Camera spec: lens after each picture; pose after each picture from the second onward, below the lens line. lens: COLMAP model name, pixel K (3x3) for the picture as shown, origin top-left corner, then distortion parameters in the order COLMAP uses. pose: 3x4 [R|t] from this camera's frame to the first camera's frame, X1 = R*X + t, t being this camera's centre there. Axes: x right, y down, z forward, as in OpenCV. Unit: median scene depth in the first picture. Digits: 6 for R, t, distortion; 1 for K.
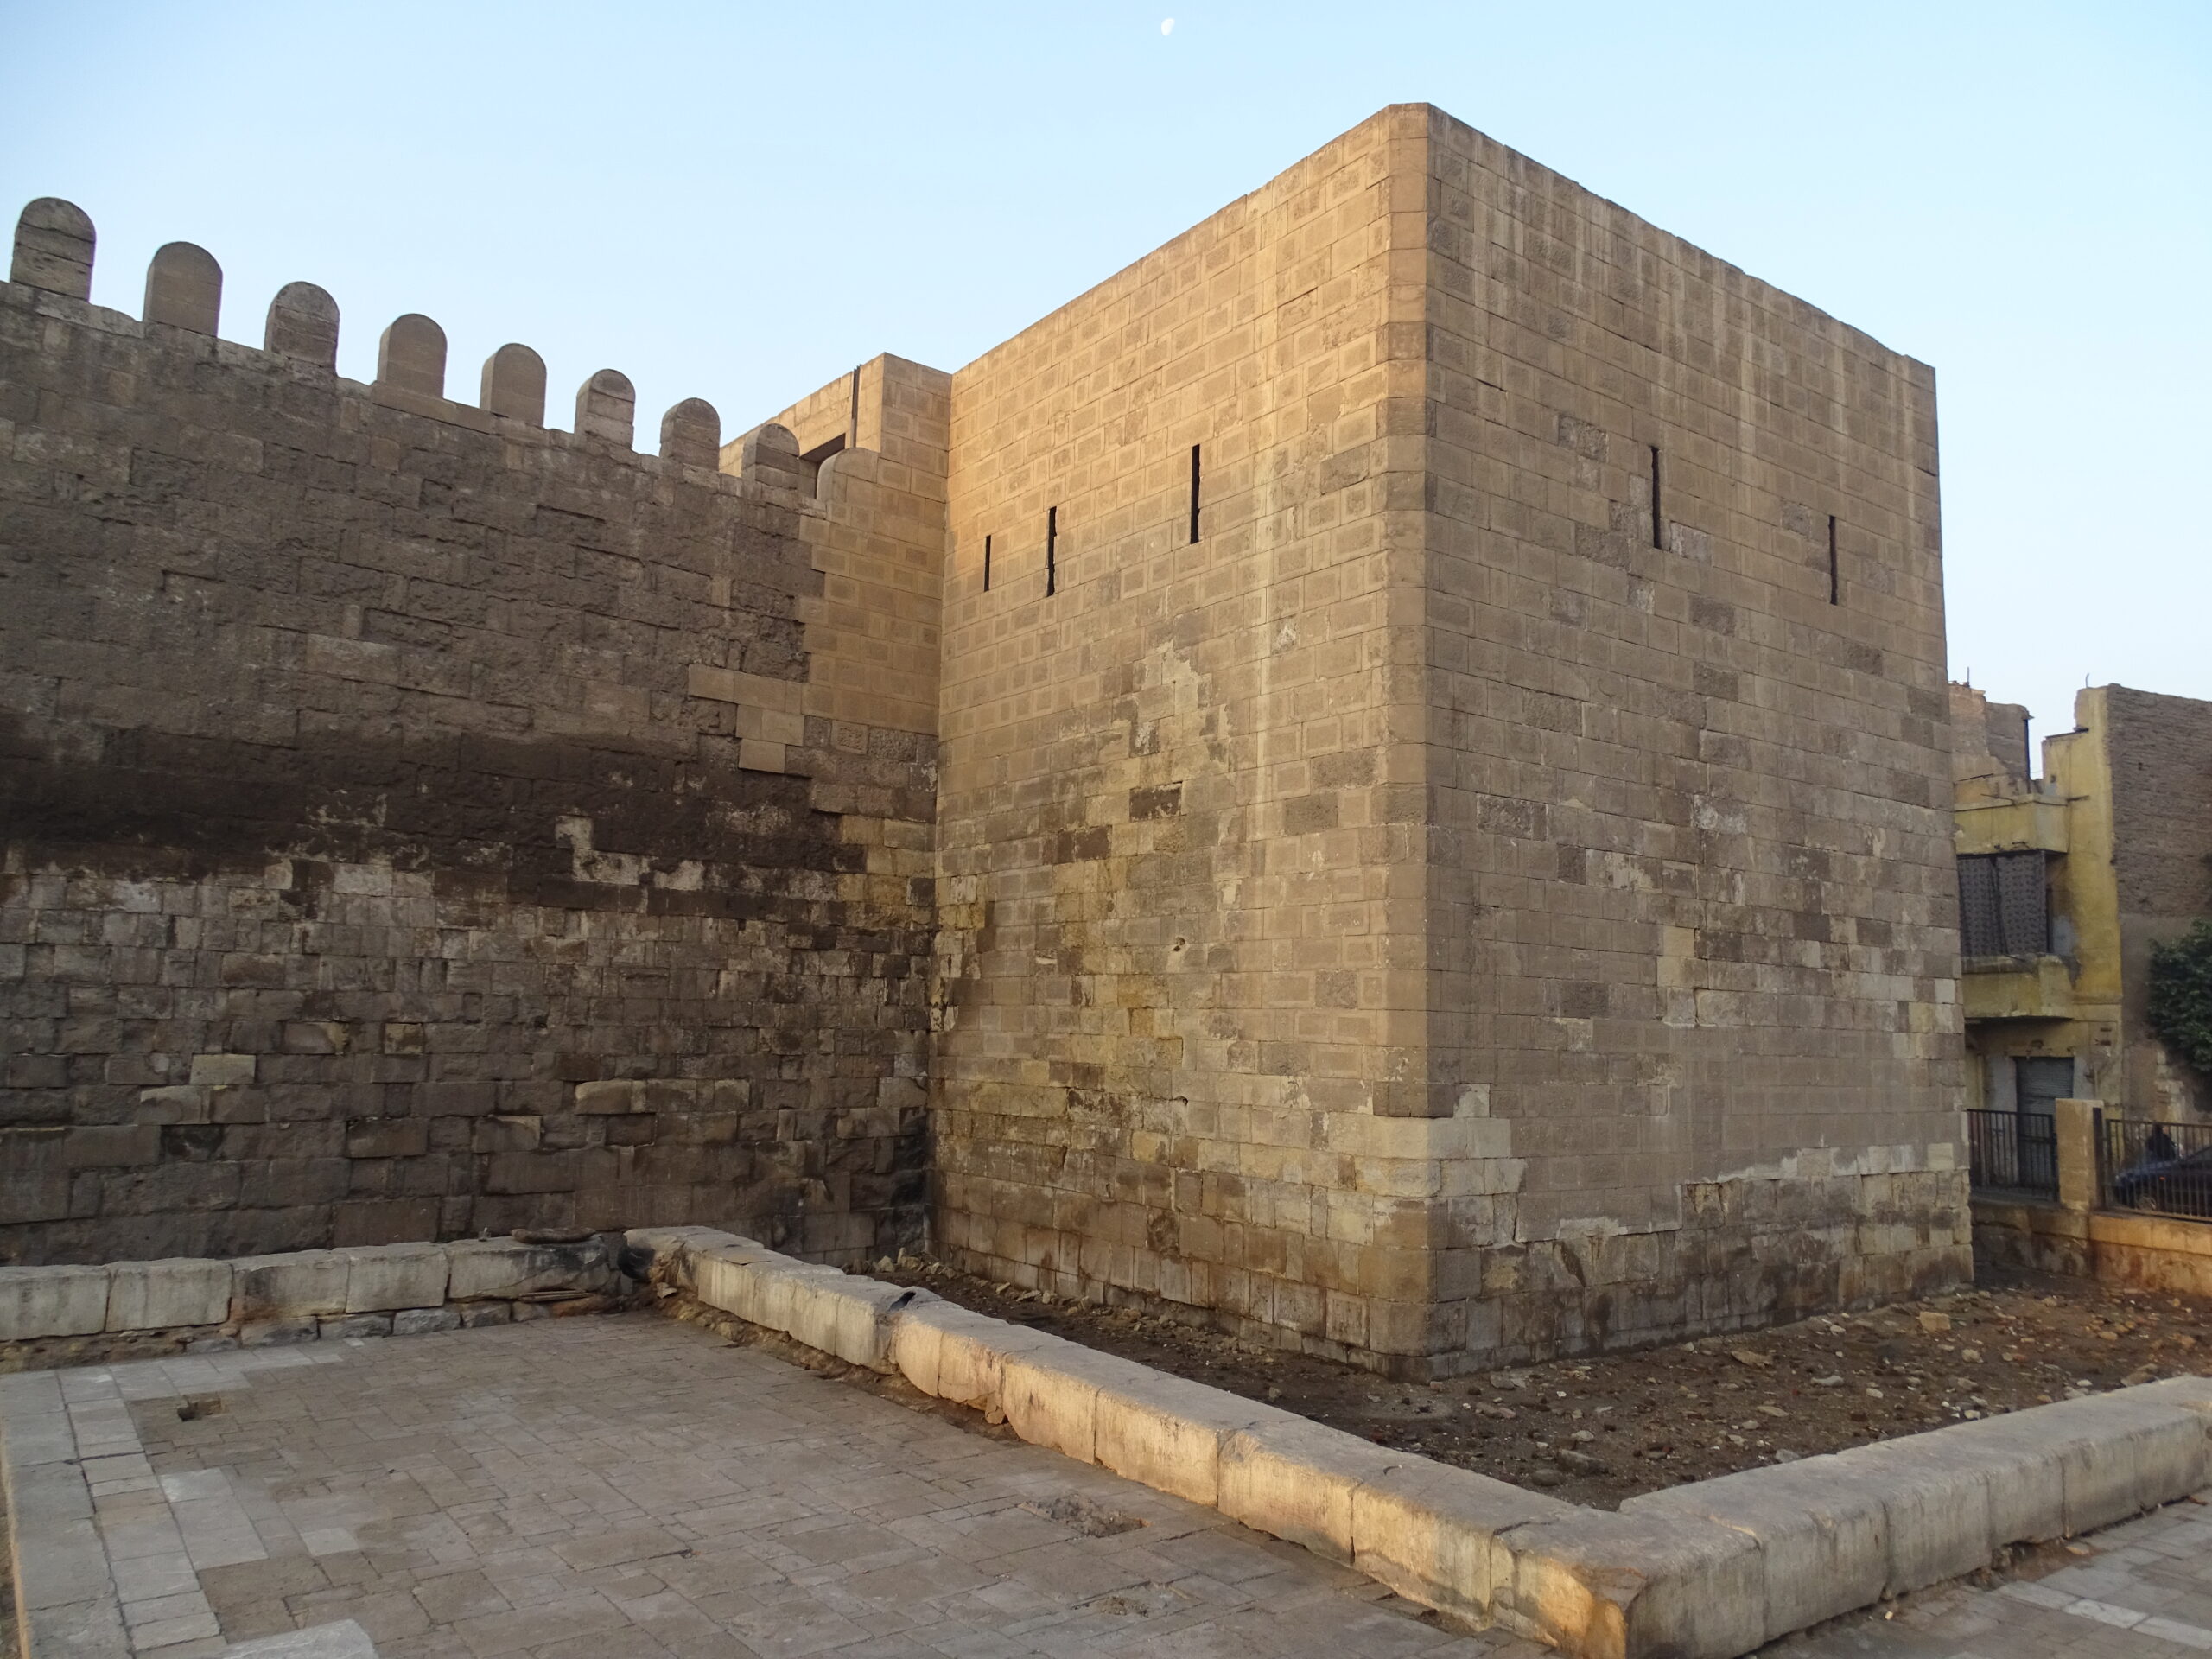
lens RADIAL K [[1574.4, 0, 1101.4], [0, 1574.4, 829.3], [0, 0, 1]] dist [-0.006907, 0.003326]
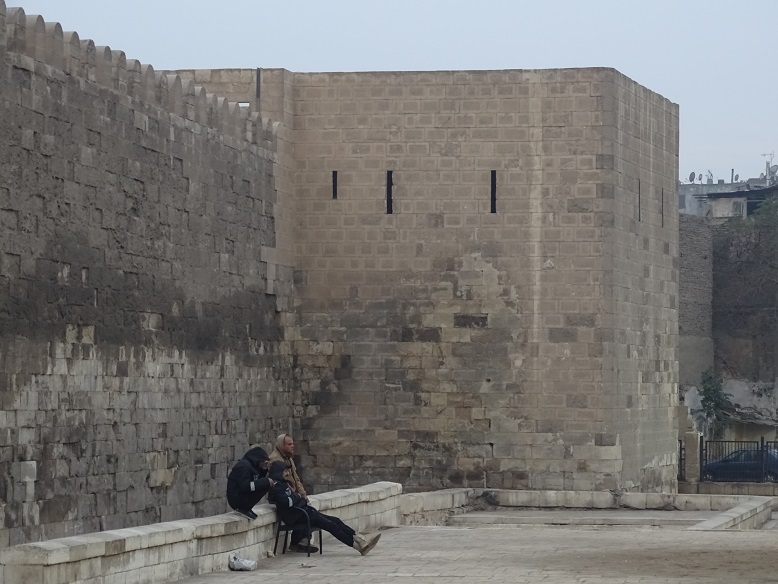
lens RADIAL K [[2708.2, 0, 391.7], [0, 2708.2, 293.1], [0, 0, 1]] dist [0.015897, 0.000000]
pose [[0.788123, 0.004786, 0.615499, -2.605996], [-0.067772, 0.994565, 0.079046, -0.378077], [-0.611775, -0.104012, 0.784164, -2.151276]]
